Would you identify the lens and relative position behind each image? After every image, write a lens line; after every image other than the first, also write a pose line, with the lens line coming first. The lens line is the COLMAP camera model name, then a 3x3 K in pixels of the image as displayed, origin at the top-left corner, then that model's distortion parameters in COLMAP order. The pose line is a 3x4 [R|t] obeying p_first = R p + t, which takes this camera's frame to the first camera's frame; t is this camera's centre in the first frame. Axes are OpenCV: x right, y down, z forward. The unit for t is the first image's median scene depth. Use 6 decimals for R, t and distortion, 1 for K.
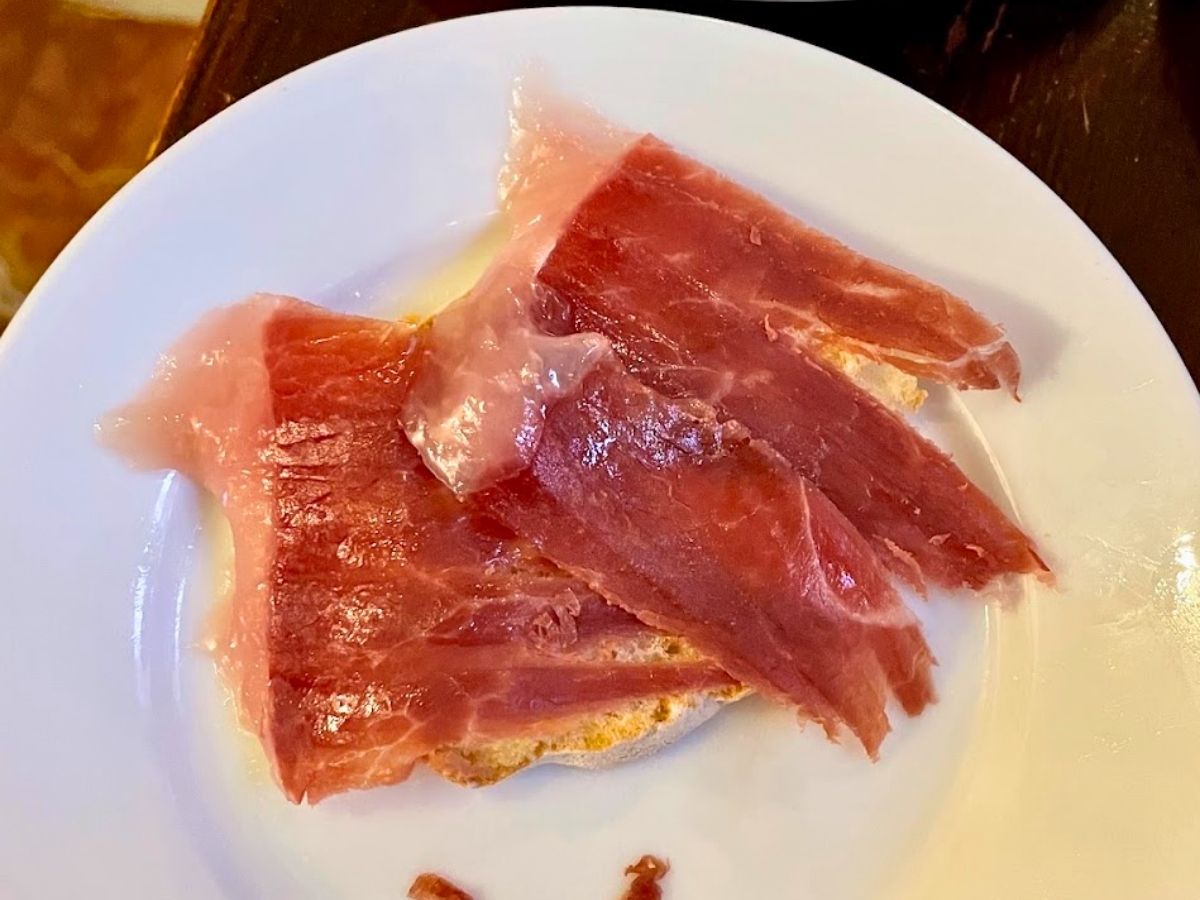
lens RADIAL K [[1066.8, 0, 600.0], [0, 1066.8, 450.0], [0, 0, 1]] dist [0.109750, -0.278239]
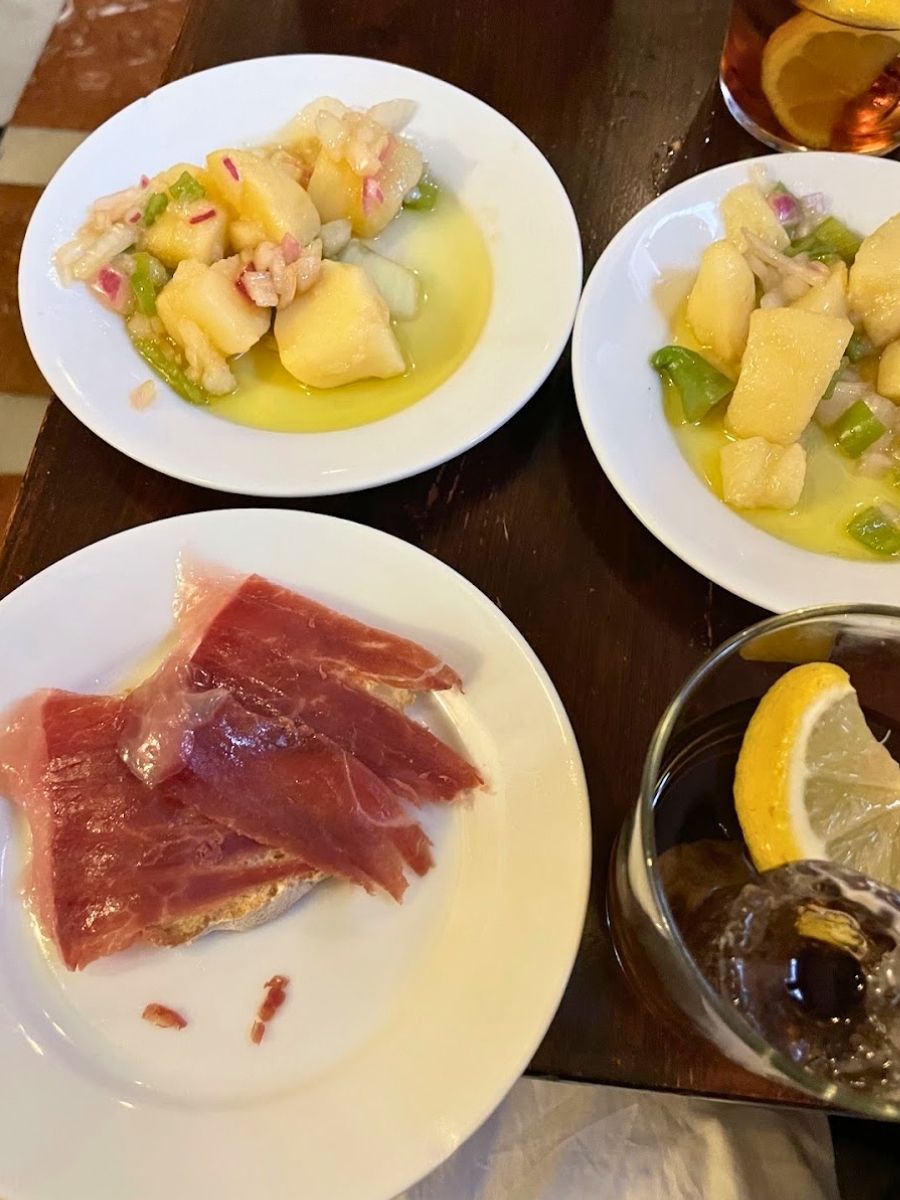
lens RADIAL K [[883.4, 0, 450.0], [0, 883.4, 600.0], [0, 0, 1]] dist [-0.005605, -0.007431]
pose [[0.989745, -0.121585, 0.074984, 0.292993], [0.132260, 0.978308, -0.159439, 0.038142], [-0.053972, 0.167721, 0.984356, -0.555937]]
